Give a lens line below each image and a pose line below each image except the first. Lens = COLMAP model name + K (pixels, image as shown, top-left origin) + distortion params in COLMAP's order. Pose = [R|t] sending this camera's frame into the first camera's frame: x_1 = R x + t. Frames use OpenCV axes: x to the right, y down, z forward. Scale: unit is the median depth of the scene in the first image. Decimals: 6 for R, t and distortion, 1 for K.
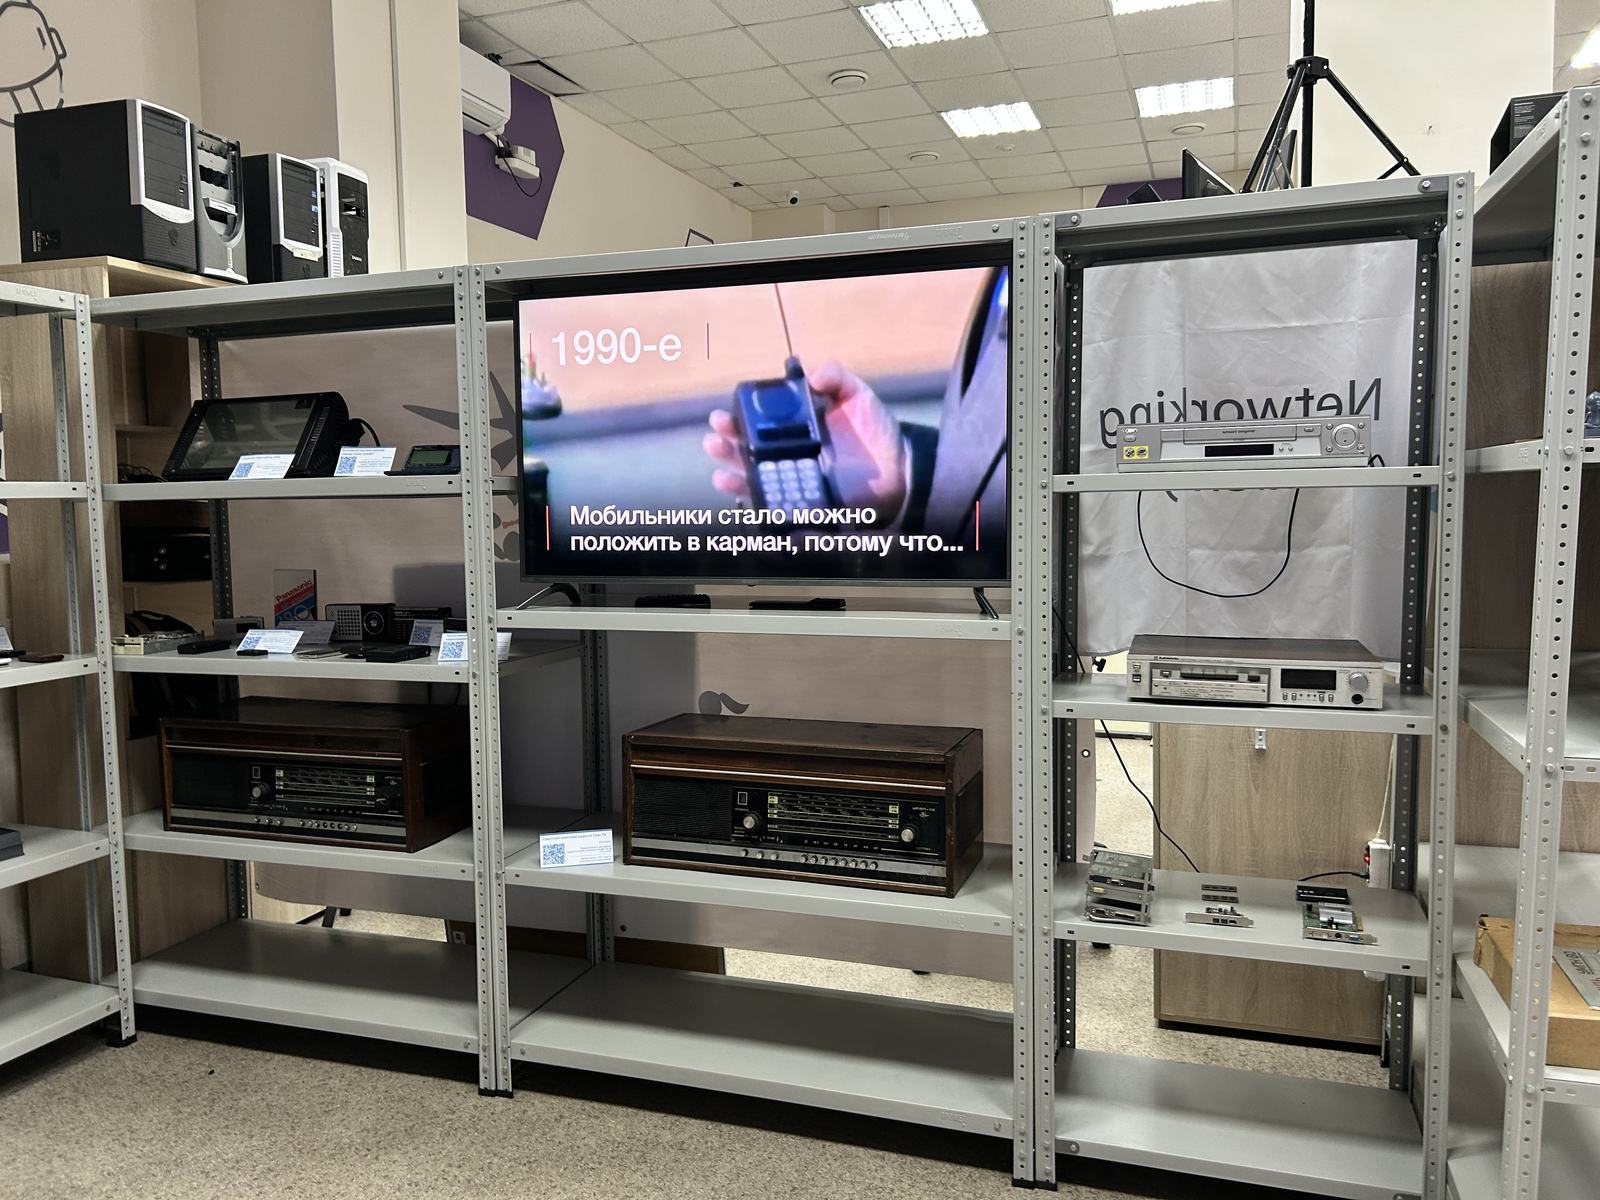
lens RADIAL K [[1199.7, 0, 790.6], [0, 1199.7, 590.2], [0, 0, 1]] dist [0.042523, -0.048653]
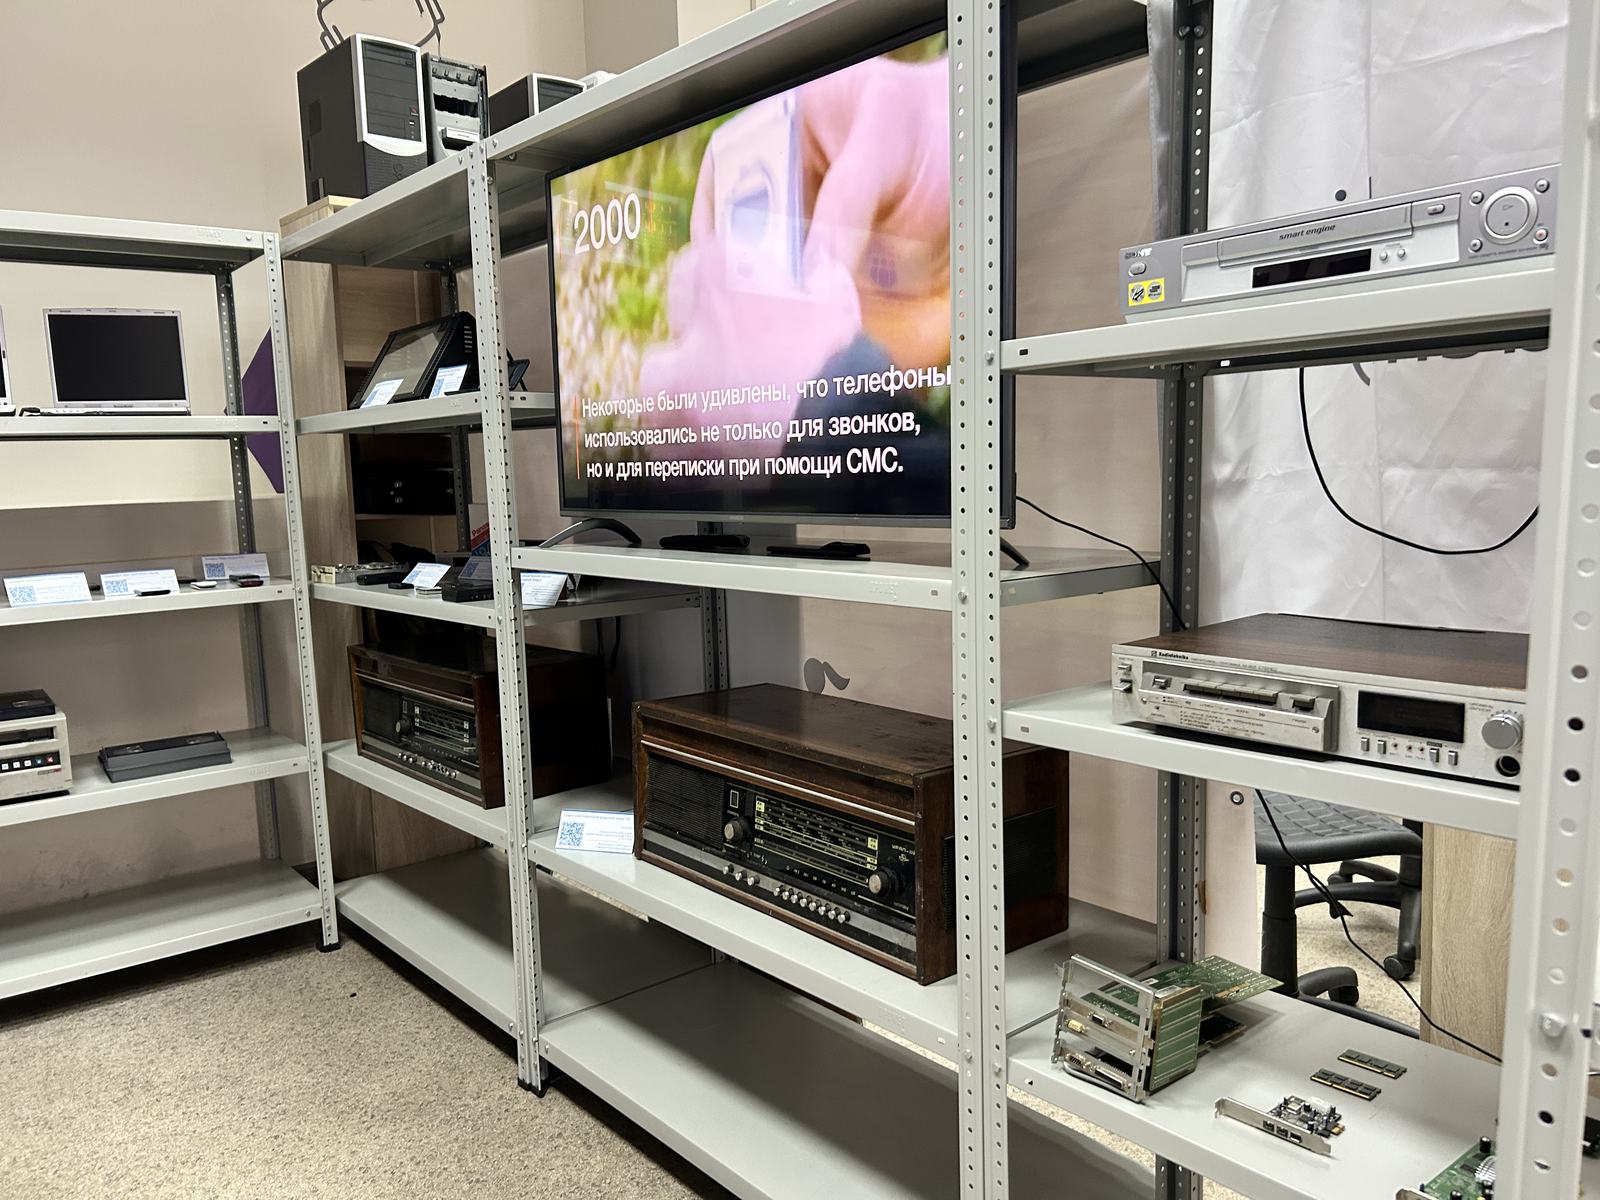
lens RADIAL K [[1199.7, 0, 802.2], [0, 1199.7, 608.4], [0, 0, 1]] dist [0.042523, -0.048653]
pose [[0.862260, 0.049504, -0.504041, 0.342633], [-0.021240, 0.997871, 0.061670, 0.002386], [0.506021, -0.042470, 0.861475, 0.326371]]
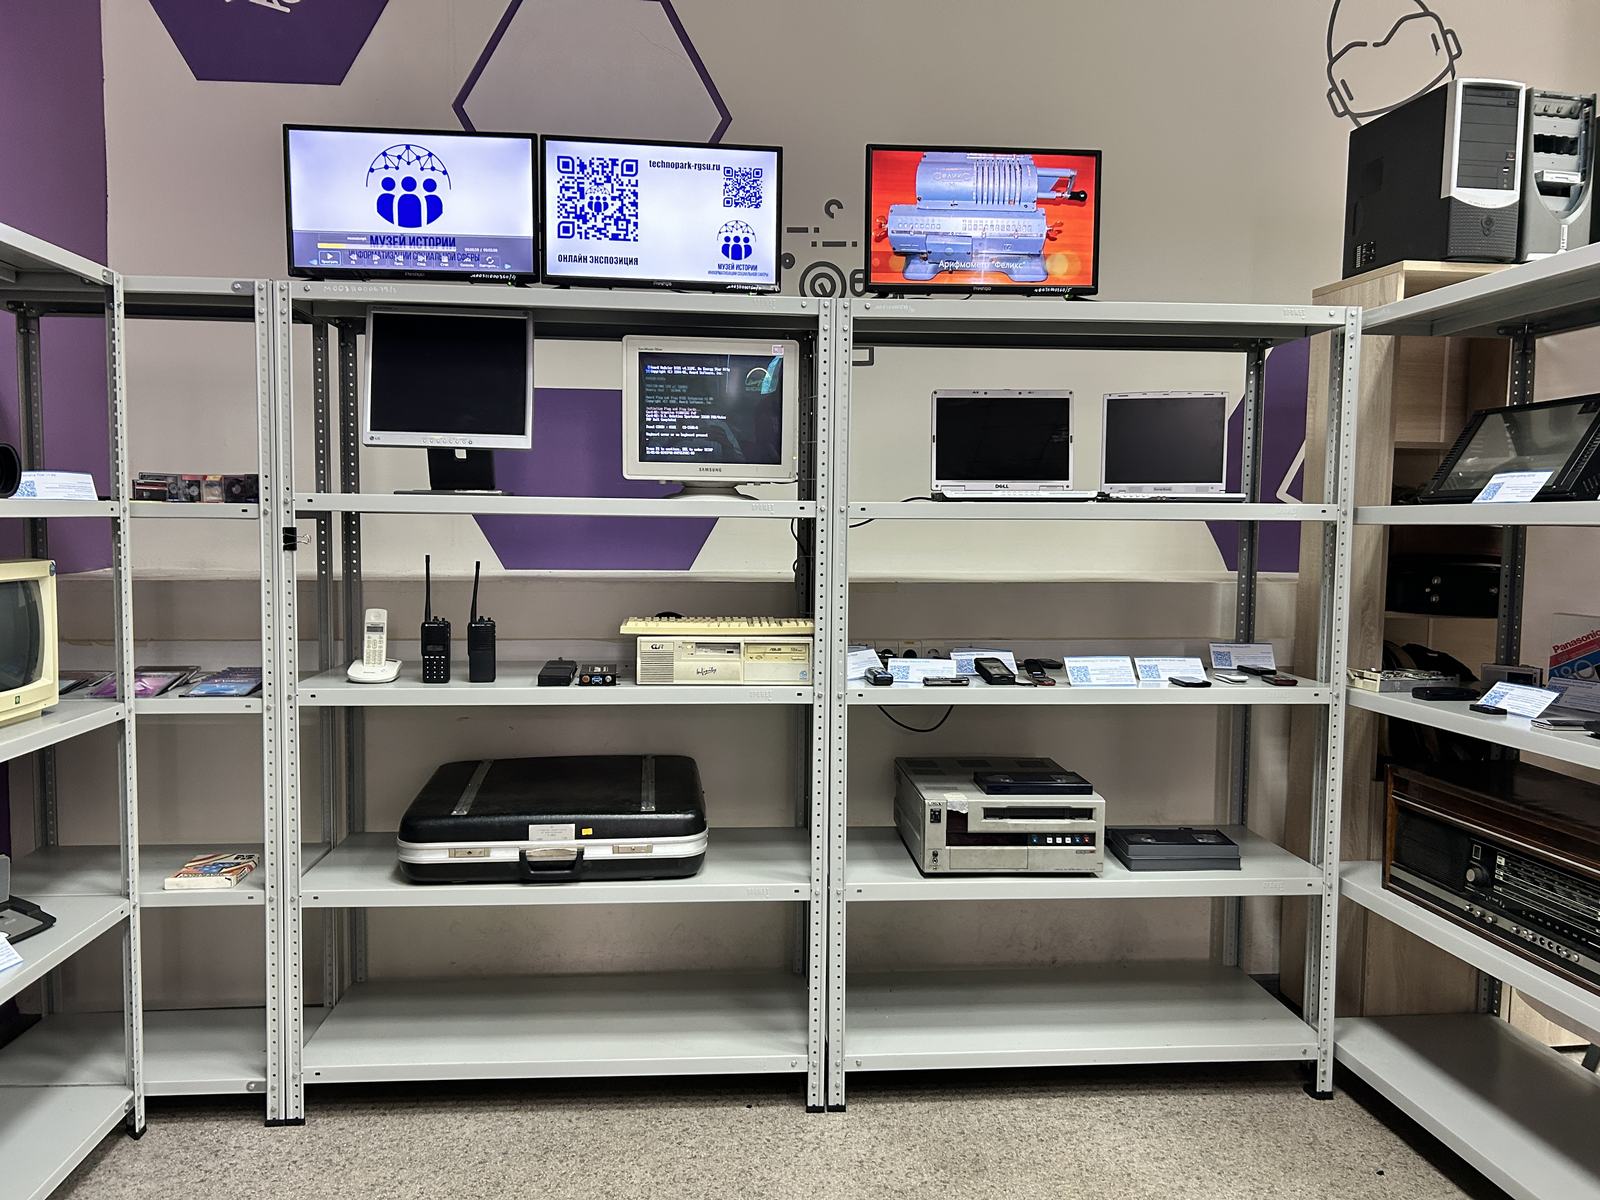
lens RADIAL K [[1199.7, 0, 794.0], [0, 1199.7, 602.4], [0, 0, 1]] dist [0.042523, -0.048653]
pose [[0.430772, 0.083197, -0.898618, 0.096196], [-0.087442, 0.994904, 0.050195, -0.022740], [0.898215, 0.056954, 0.435852, 0.205375]]
